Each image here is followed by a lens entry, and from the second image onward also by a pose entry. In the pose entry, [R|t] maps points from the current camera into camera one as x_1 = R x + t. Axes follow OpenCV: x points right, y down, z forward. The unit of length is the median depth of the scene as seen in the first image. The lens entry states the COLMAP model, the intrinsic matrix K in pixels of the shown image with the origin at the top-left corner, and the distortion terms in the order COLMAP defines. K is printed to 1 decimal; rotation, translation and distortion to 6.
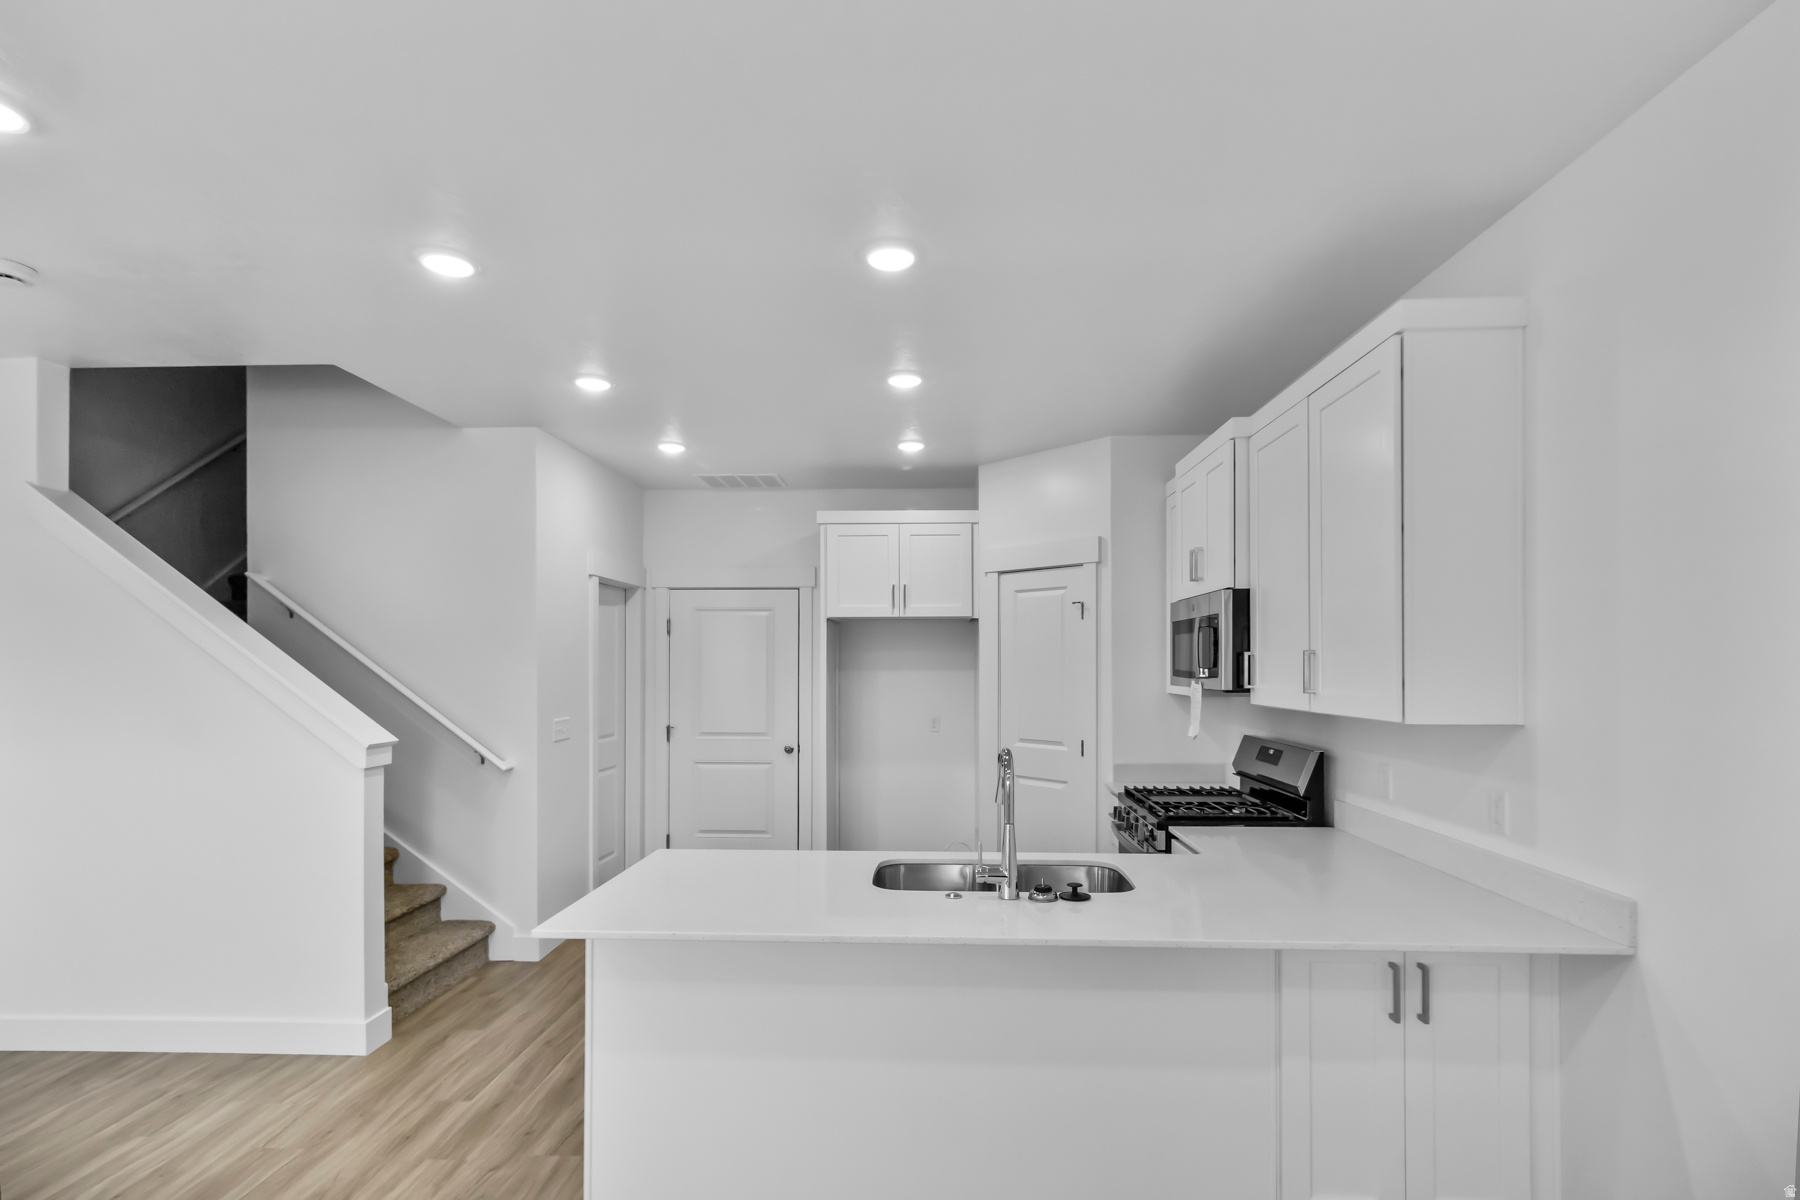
lens RADIAL K [[865.4, 0, 904.2], [0, 865.4, 661.6], [0, 0, 1]] dist [0.001259, -0.000096]
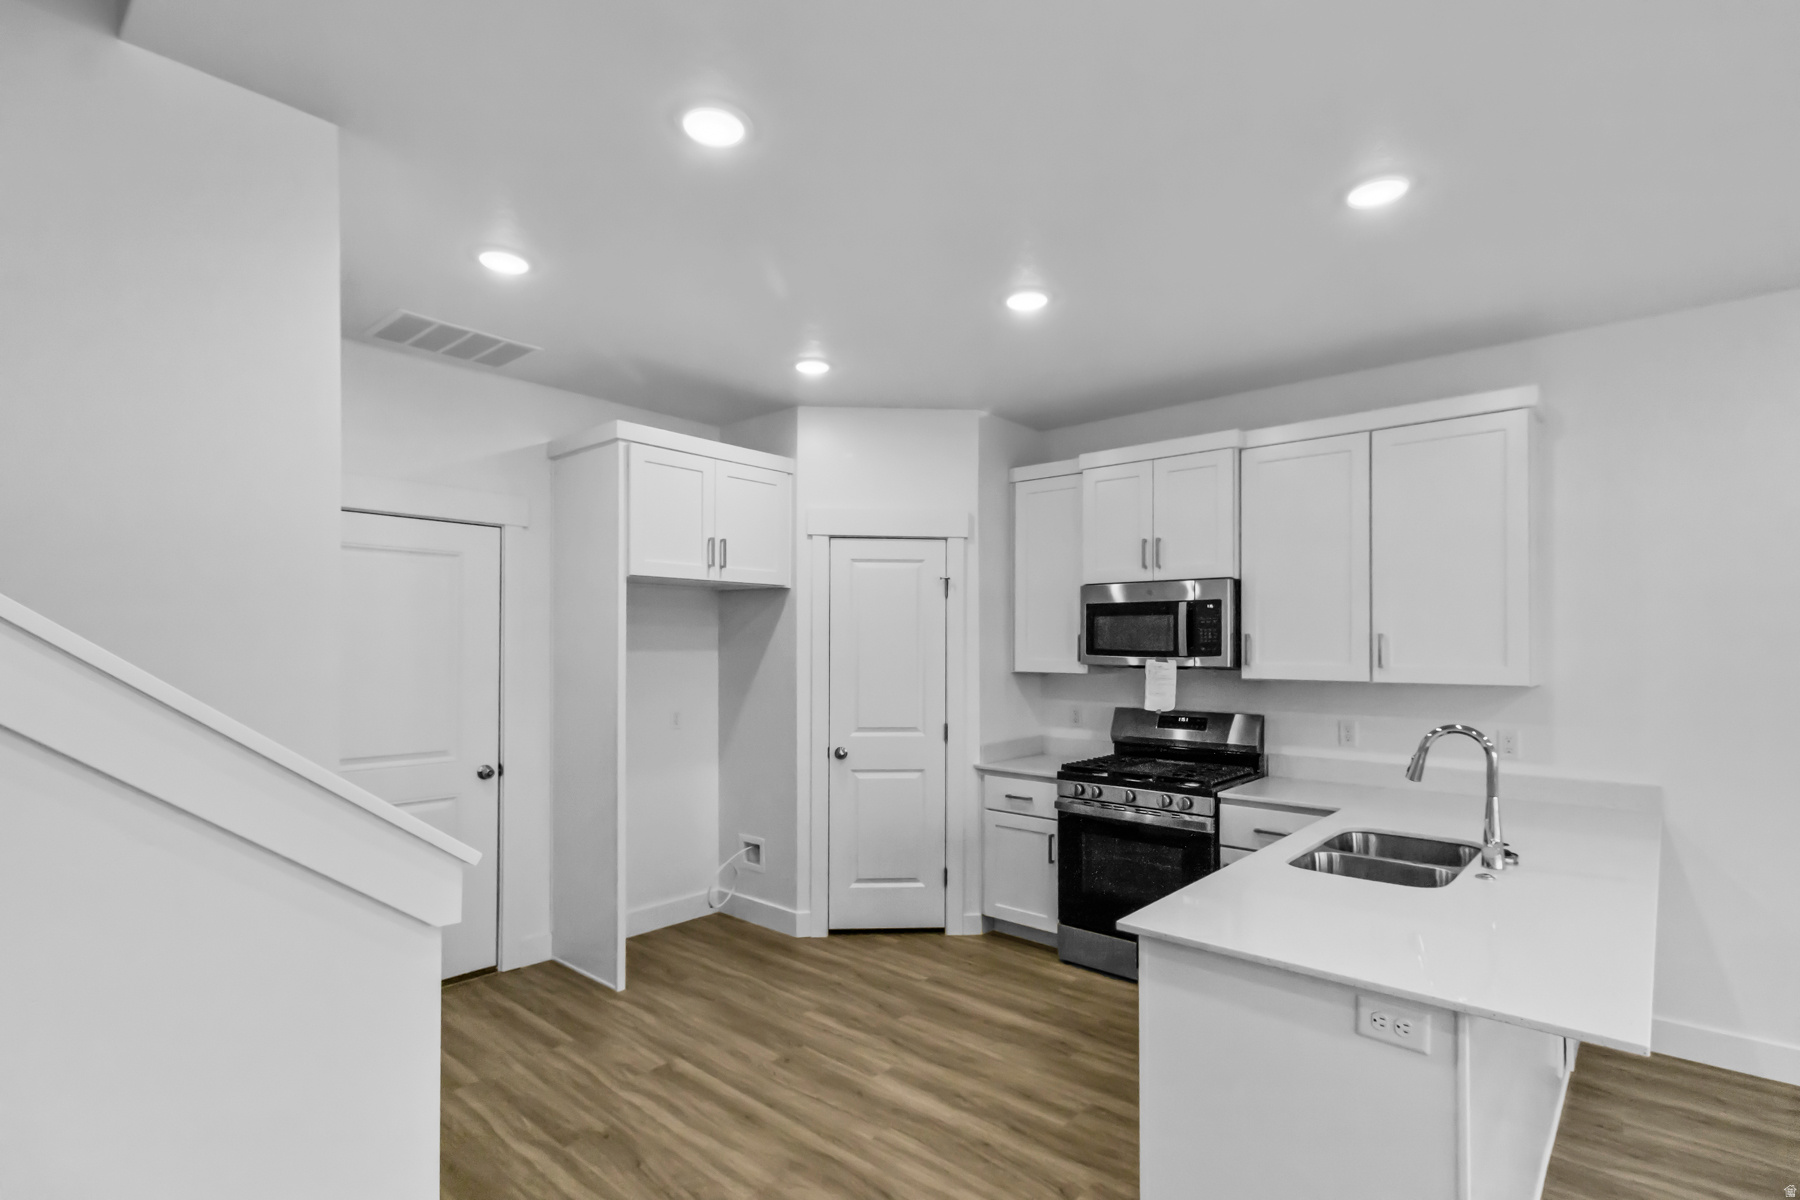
lens RADIAL K [[867.9, 0, 904.0], [0, 867.9, 634.0], [0, 0, 1]] dist [0.003330, 0.000174]
pose [[0.626983, 0.012554, 0.778932, -0.587711], [-0.006570, 0.999920, -0.010828, 0.003378], [-0.779006, 0.001672, 0.627015, 0.460065]]
